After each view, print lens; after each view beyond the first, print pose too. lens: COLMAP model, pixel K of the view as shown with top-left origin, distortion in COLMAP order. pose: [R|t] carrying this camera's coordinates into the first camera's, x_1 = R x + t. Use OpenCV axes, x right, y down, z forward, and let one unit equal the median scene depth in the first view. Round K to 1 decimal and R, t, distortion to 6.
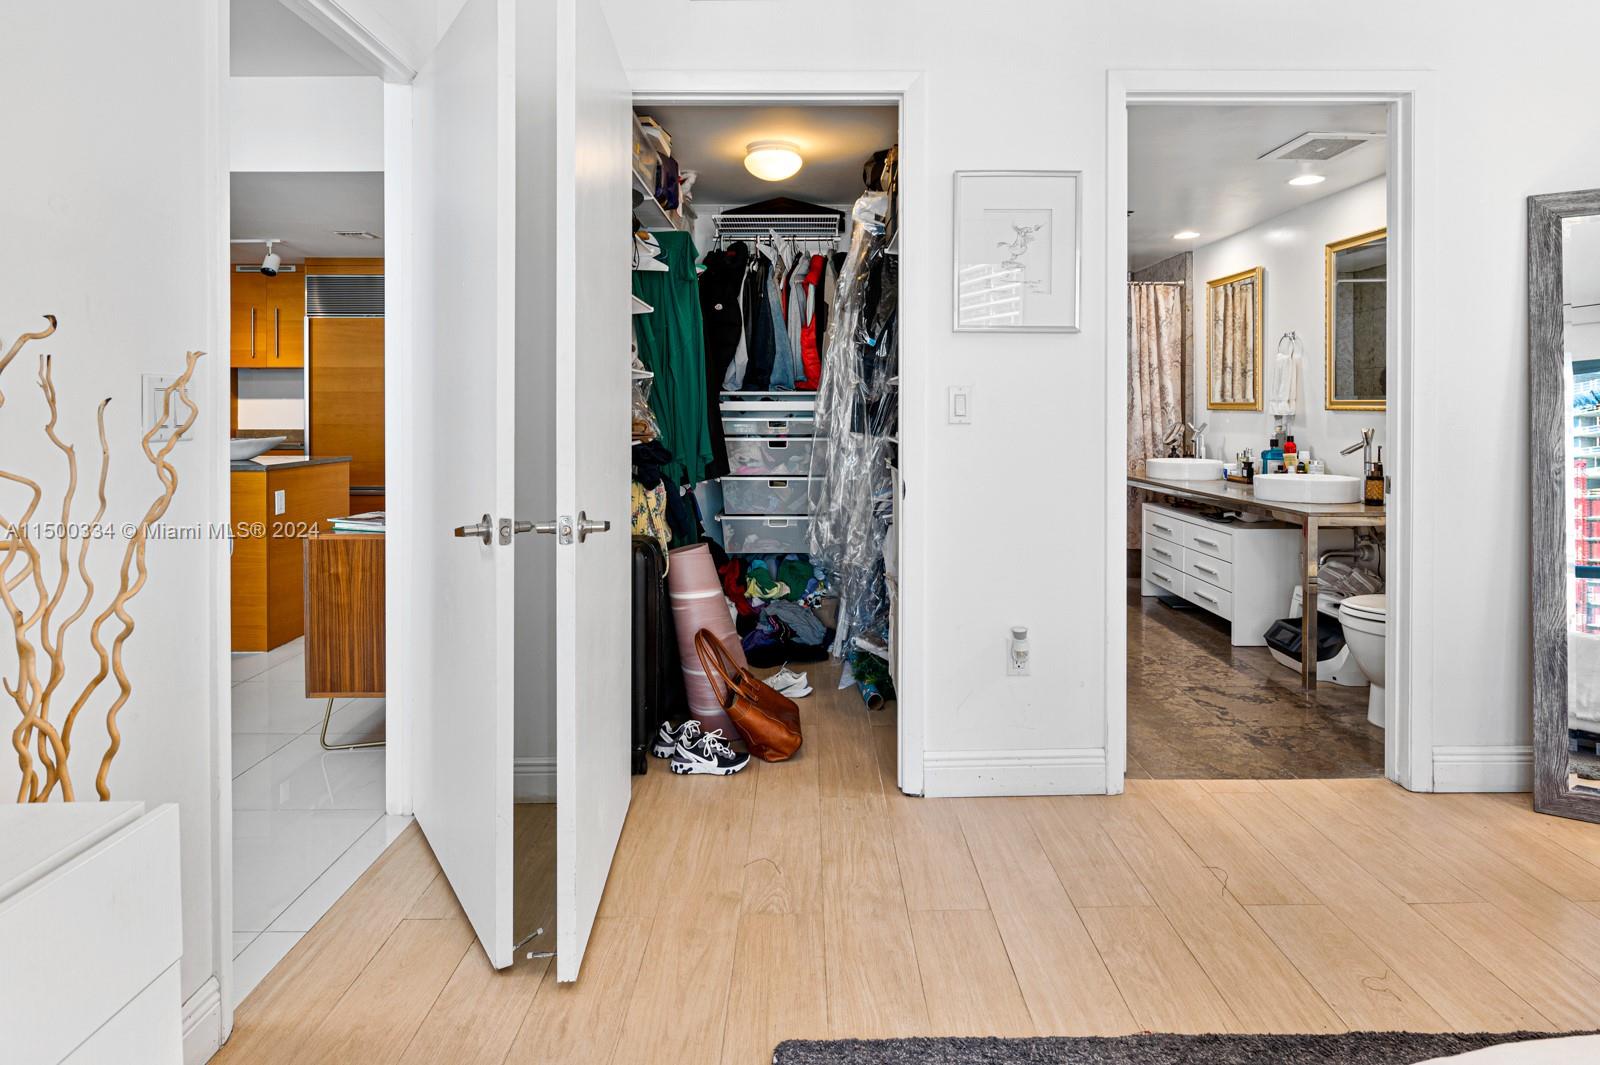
lens RADIAL K [[862.8, 0, 818.7], [0, 862.8, 407.0], [0, 0, 1]] dist [-0.004132, -0.000678]
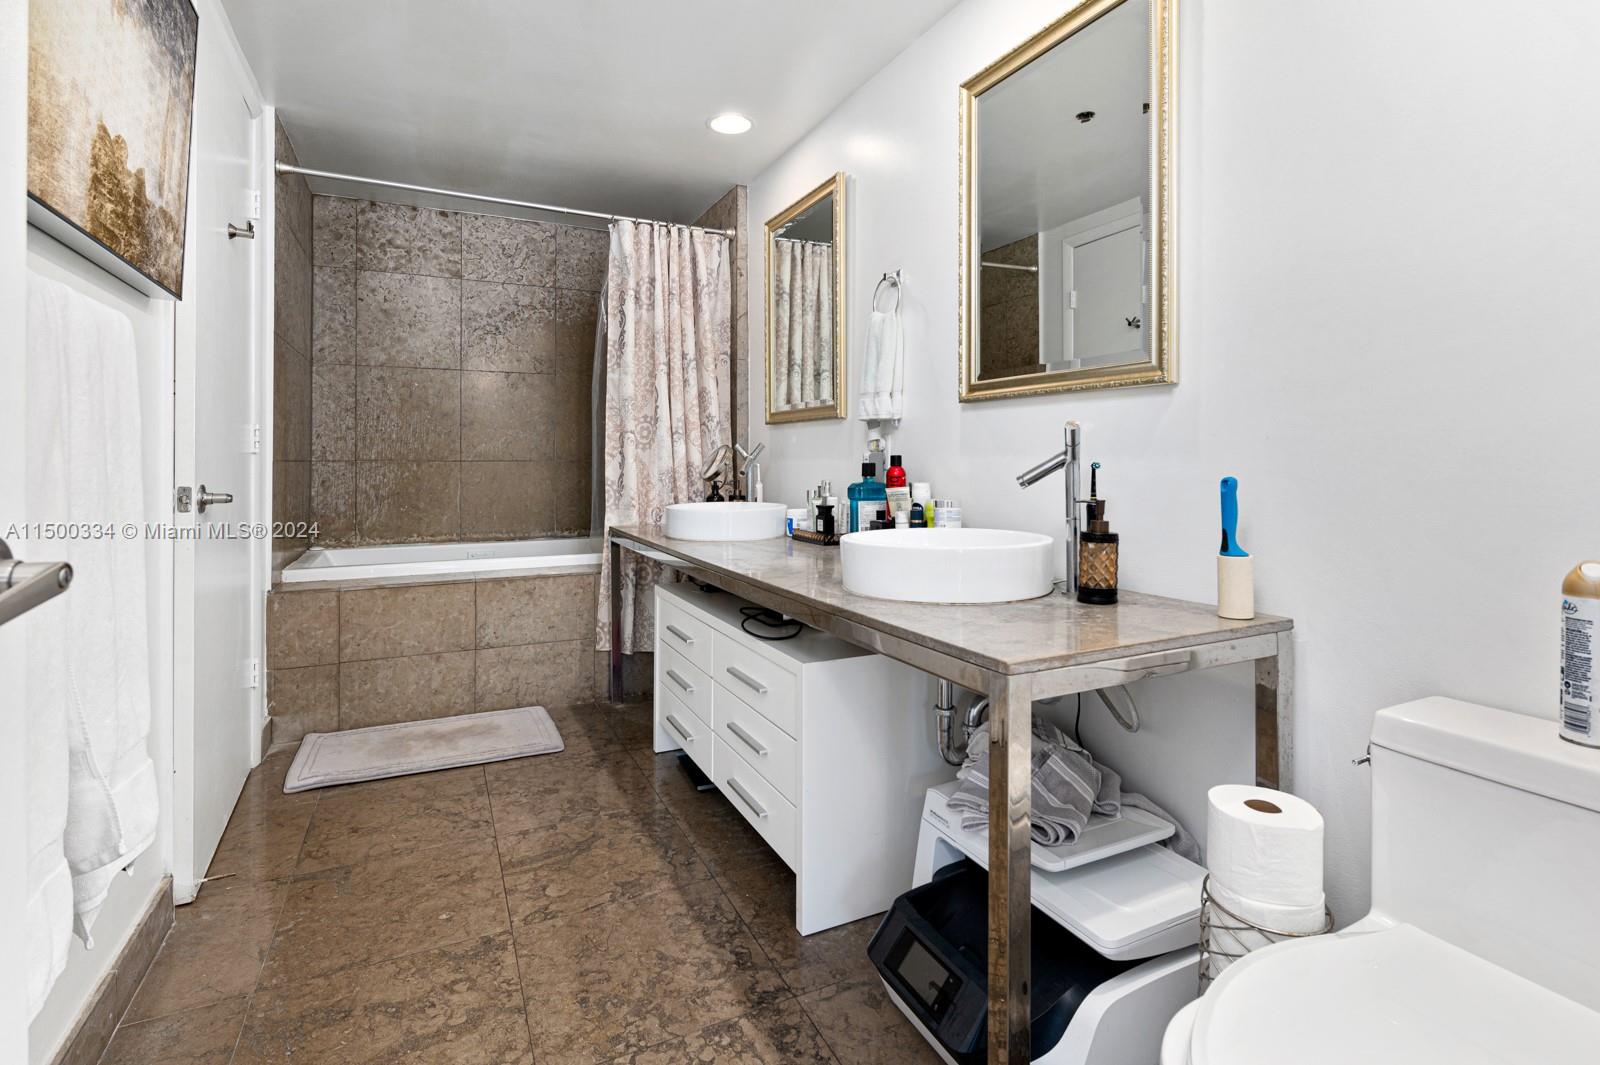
lens RADIAL K [[771.8, 0, 814.4], [0, 771.8, 433.8], [0, 0, 1]] dist [-0.000982, 0.000016]
pose [[0.897267, 0.012652, 0.441306, 0.230778], [0.002072, 0.999458, -0.032867, 0.028629], [-0.441483, 0.030405, 0.896755, 0.472052]]
